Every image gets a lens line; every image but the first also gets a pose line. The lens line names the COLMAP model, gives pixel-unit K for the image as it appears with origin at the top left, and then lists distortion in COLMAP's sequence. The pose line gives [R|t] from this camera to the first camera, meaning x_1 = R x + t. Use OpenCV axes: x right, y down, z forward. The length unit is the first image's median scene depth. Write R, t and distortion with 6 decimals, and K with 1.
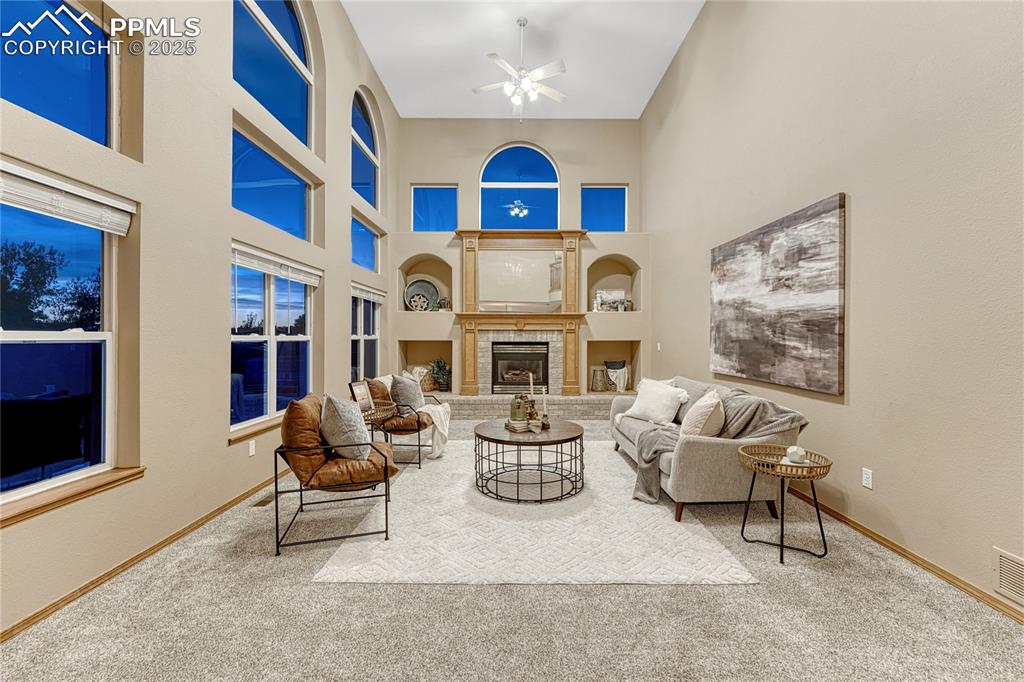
lens RADIAL K [[409.8, 0, 515.8], [0, 409.8, 342.4], [0, 0, 1]] dist [-0.002333, -0.000177]
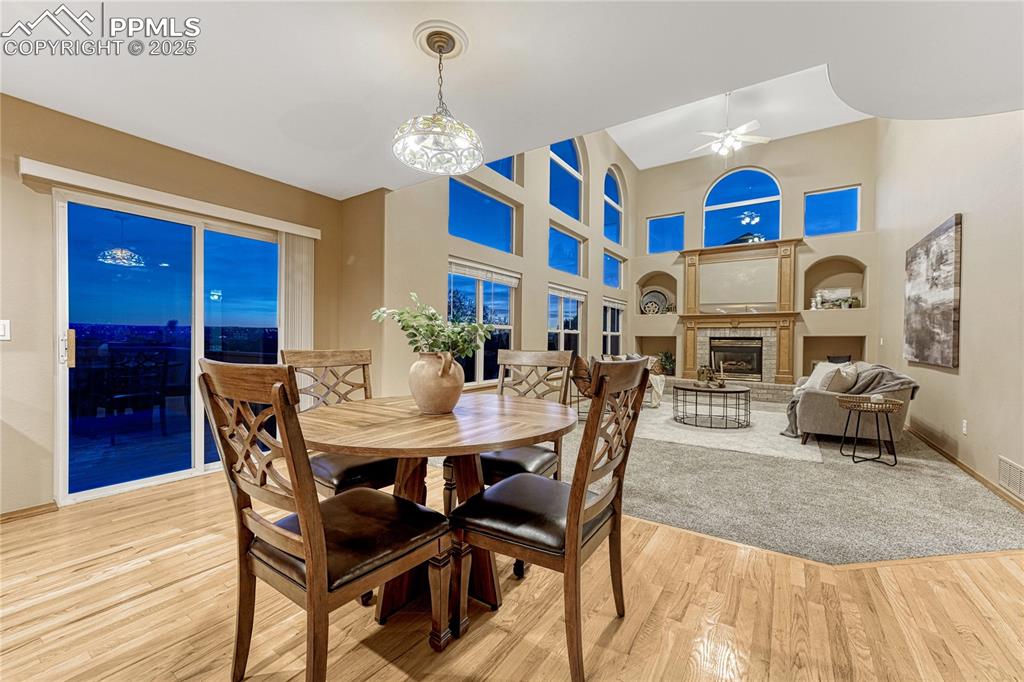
lens RADIAL K [[409.8, 0, 515.8], [0, 409.8, 342.4], [0, 0, 1]] dist [-0.002333, -0.000177]
pose [[0.831369, 0.006375, -0.555684, 0.145020], [-0.012725, 0.999890, -0.007567, 0.031724], [0.555575, 0.013362, 0.831359, -0.365916]]
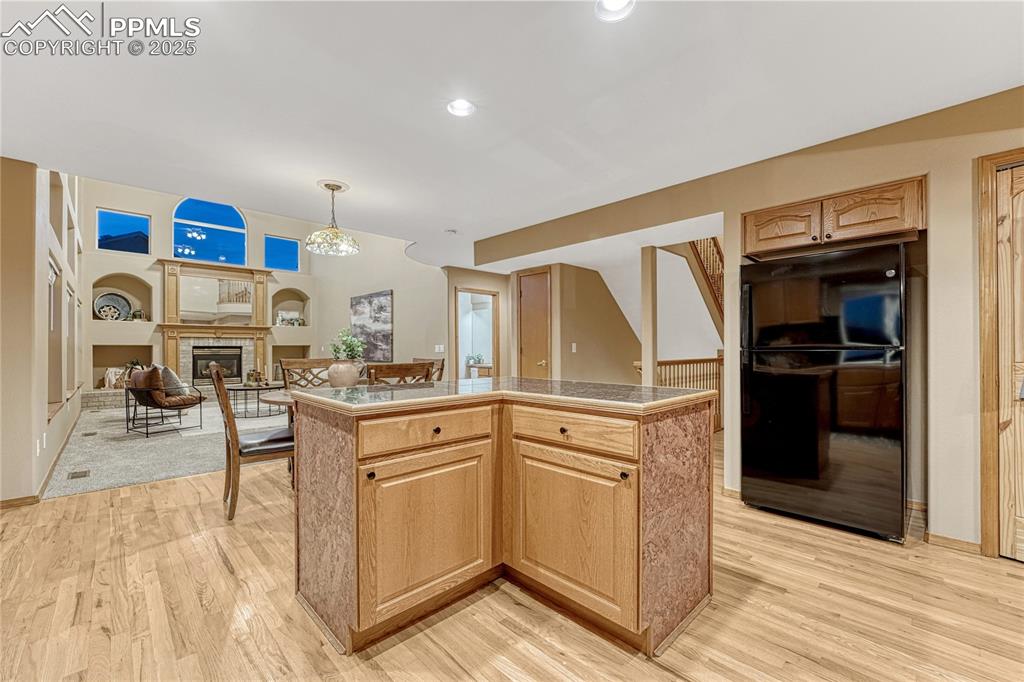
lens RADIAL K [[420.3, 0, 506.5], [0, 420.3, 341.3], [0, 0, 1]] dist [-0.001690, -0.000080]
pose [[0.726224, 0.006706, 0.687426, -0.253923], [0.013664, 0.999614, -0.024187, 0.029338], [-0.687323, 0.026957, 0.725852, -0.676853]]
